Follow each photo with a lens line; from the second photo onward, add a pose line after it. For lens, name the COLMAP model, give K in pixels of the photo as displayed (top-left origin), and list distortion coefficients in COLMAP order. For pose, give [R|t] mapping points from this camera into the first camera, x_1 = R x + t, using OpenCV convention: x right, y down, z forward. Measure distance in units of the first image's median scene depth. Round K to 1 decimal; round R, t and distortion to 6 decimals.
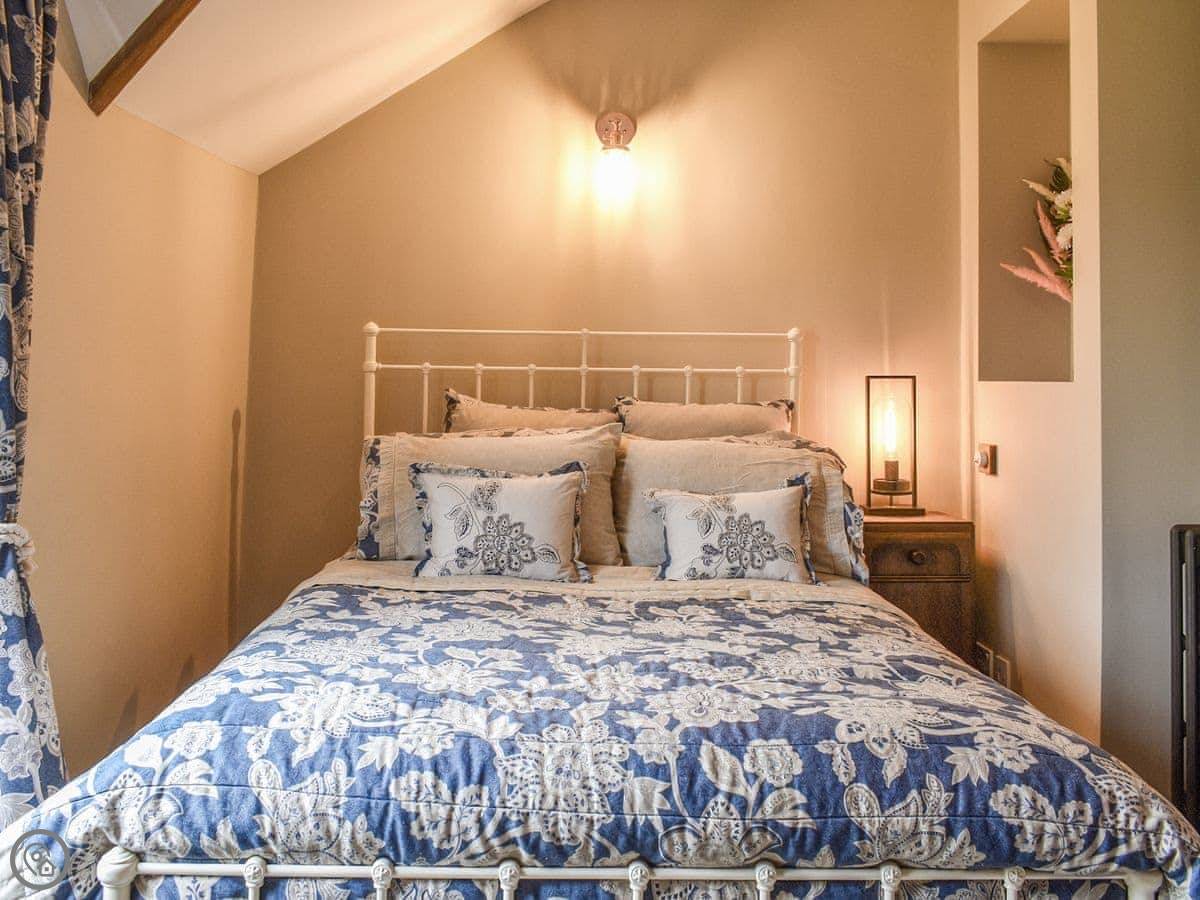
lens RADIAL K [[1150.6, 0, 599.8], [0, 1150.6, 357.0], [0, 0, 1]] dist [-0.030579, -0.004174]
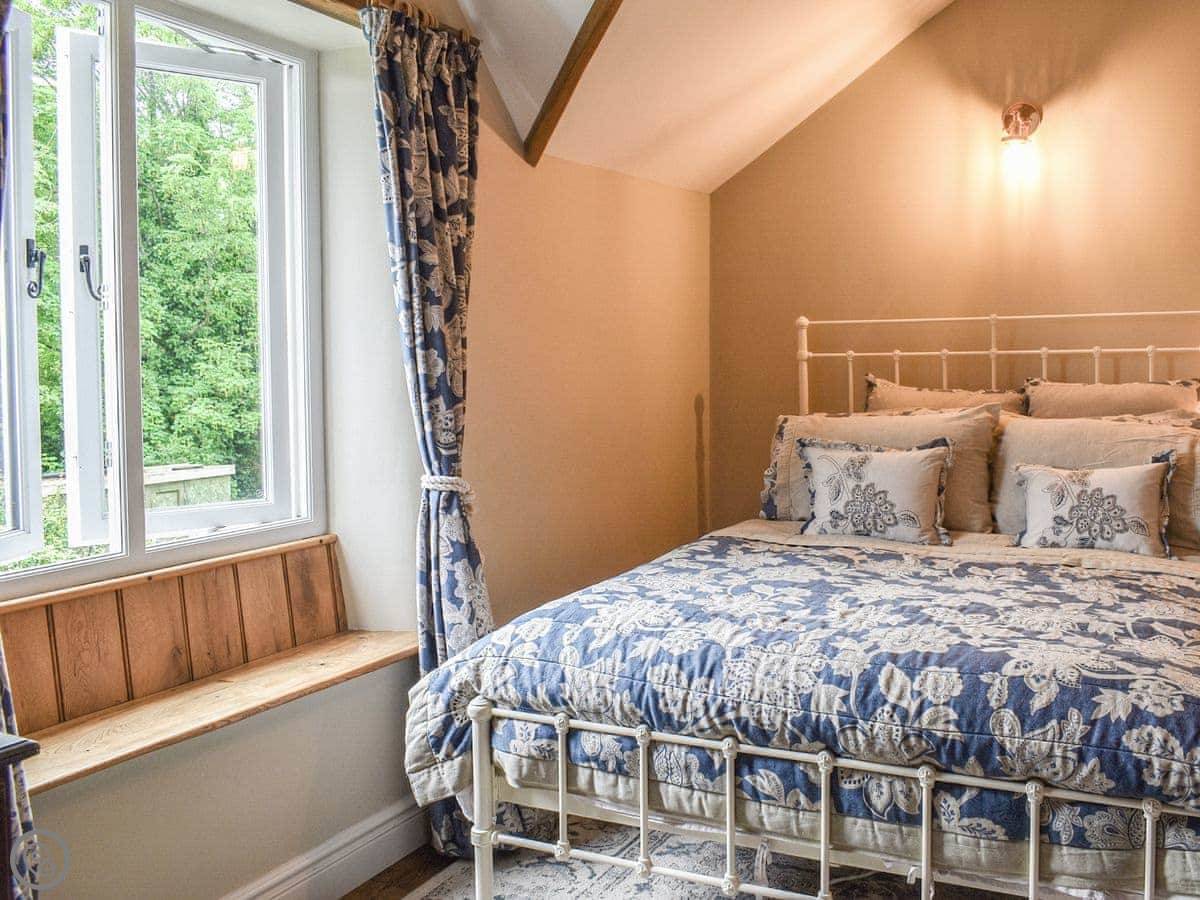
lens RADIAL K [[1058.9, 0, 600.0], [0, 1058.9, 450.0], [0, 0, 1]] dist [-0.045040, -0.001625]
pose [[0.890555, 0.011072, -0.454741, 0.326886], [0.033164, 0.995463, 0.089184, 0.004334], [0.453665, -0.094505, 0.886147, -0.096101]]
